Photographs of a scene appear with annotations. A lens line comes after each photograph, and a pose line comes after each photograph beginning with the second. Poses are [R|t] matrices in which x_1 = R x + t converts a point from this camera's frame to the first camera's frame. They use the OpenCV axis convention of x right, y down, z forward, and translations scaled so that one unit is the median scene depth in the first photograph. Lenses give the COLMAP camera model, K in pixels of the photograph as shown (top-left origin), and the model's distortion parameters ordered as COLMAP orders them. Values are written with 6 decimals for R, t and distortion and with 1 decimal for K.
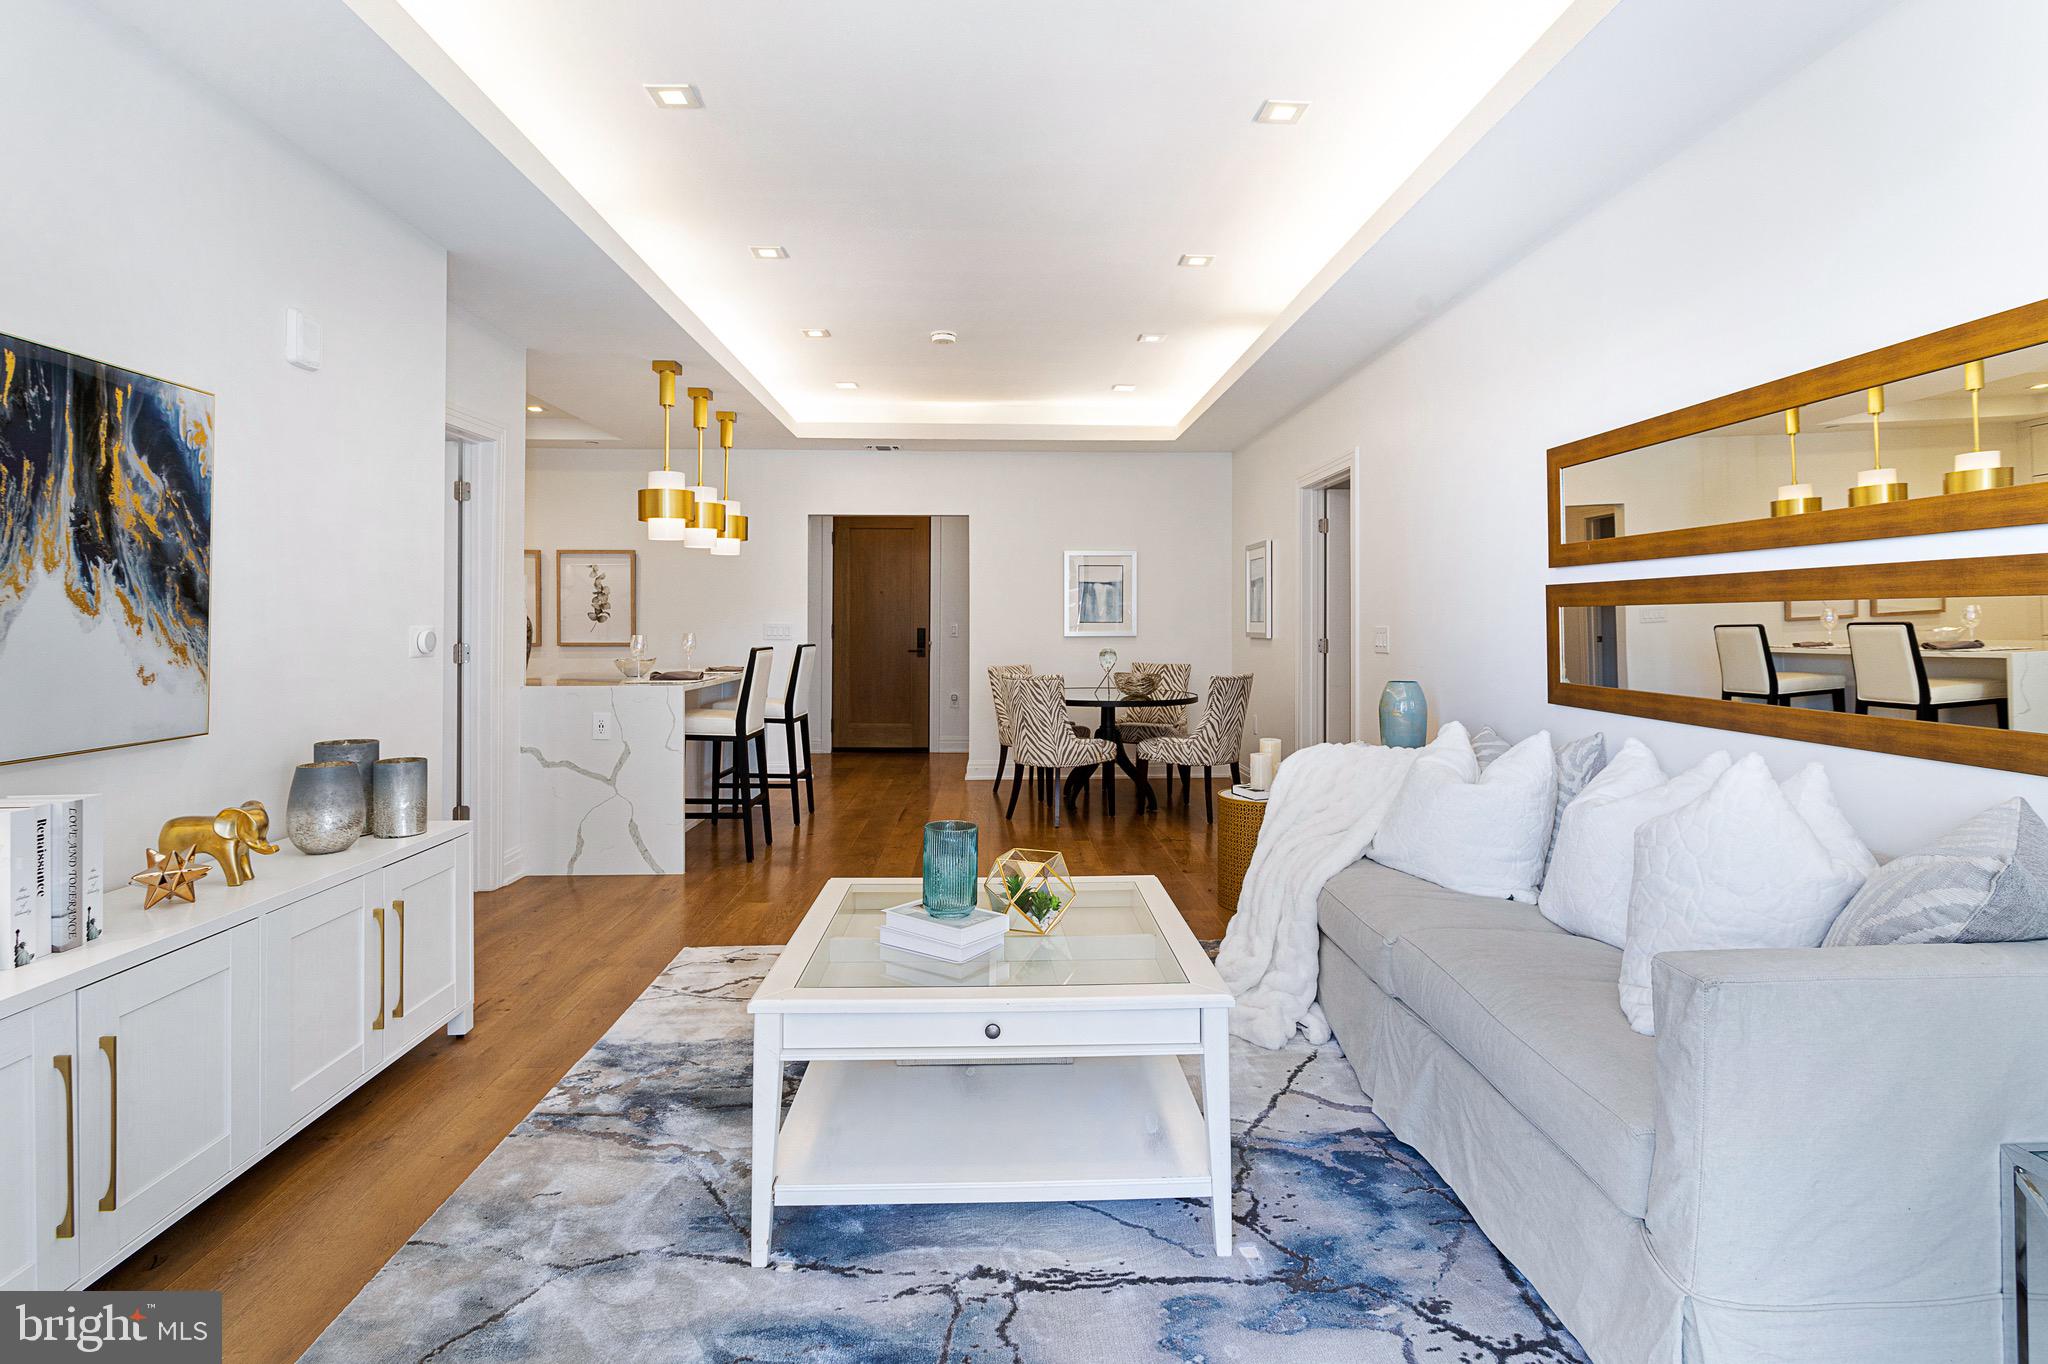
lens RADIAL K [[990.6, 0, 966.9], [0, 990.6, 607.8], [0, 0, 1]] dist [-0.007551, 0.002320]
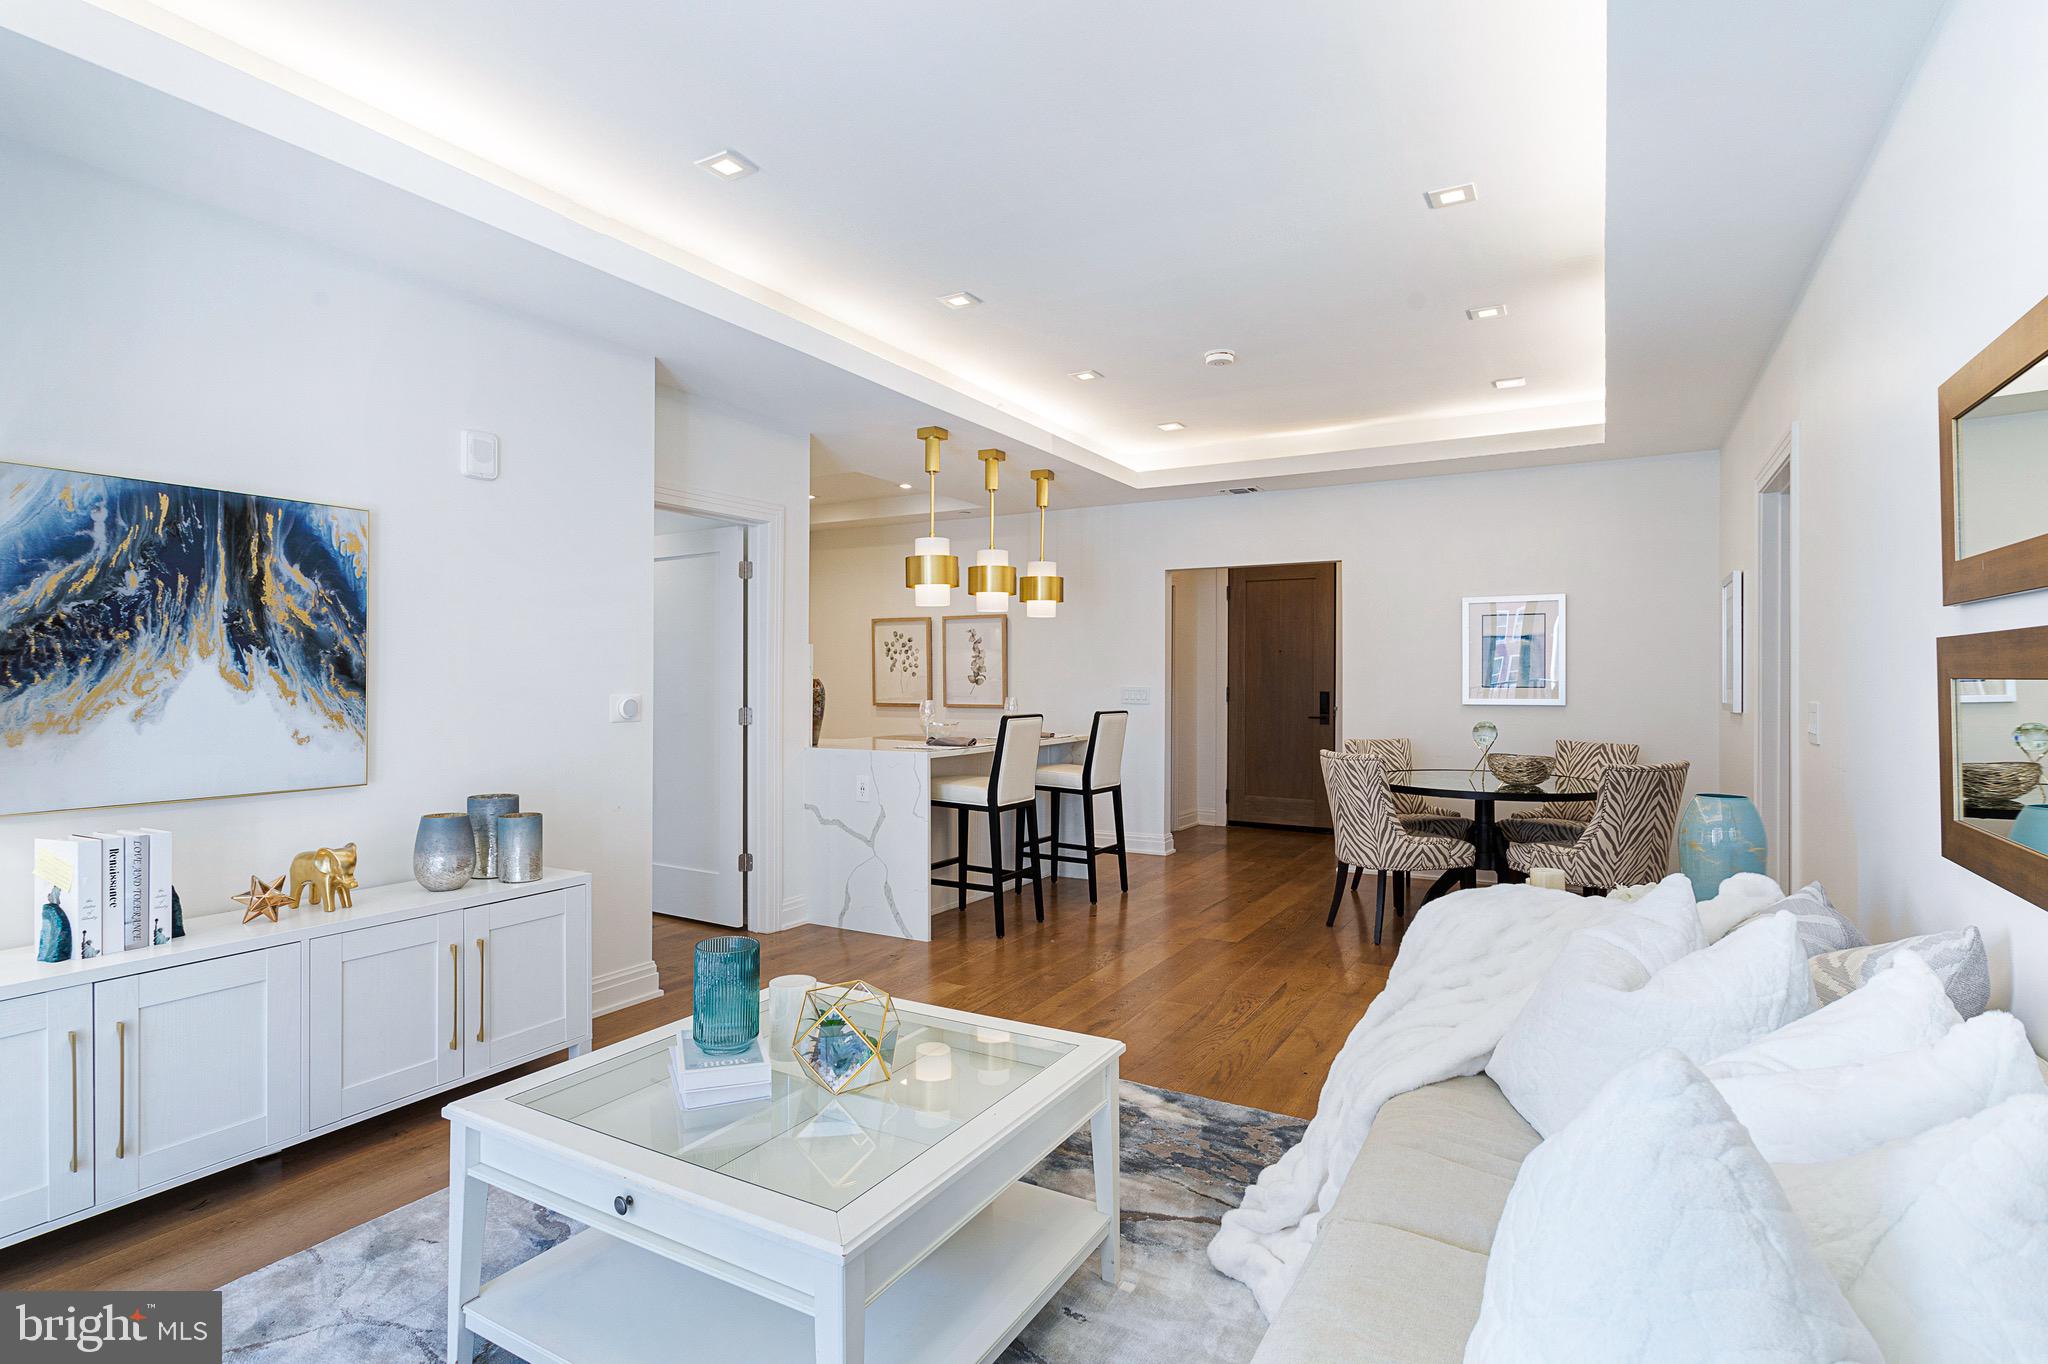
lens RADIAL K [[990.6, 0, 990.5], [0, 990.6, 671.8], [0, 0, 1]] dist [-0.007551, 0.002320]
pose [[0.855279, -0.003751, -0.518154, 0.478512], [0.007875, 0.999952, 0.005761, -0.013046], [0.518107, -0.009007, 0.855268, 0.304931]]
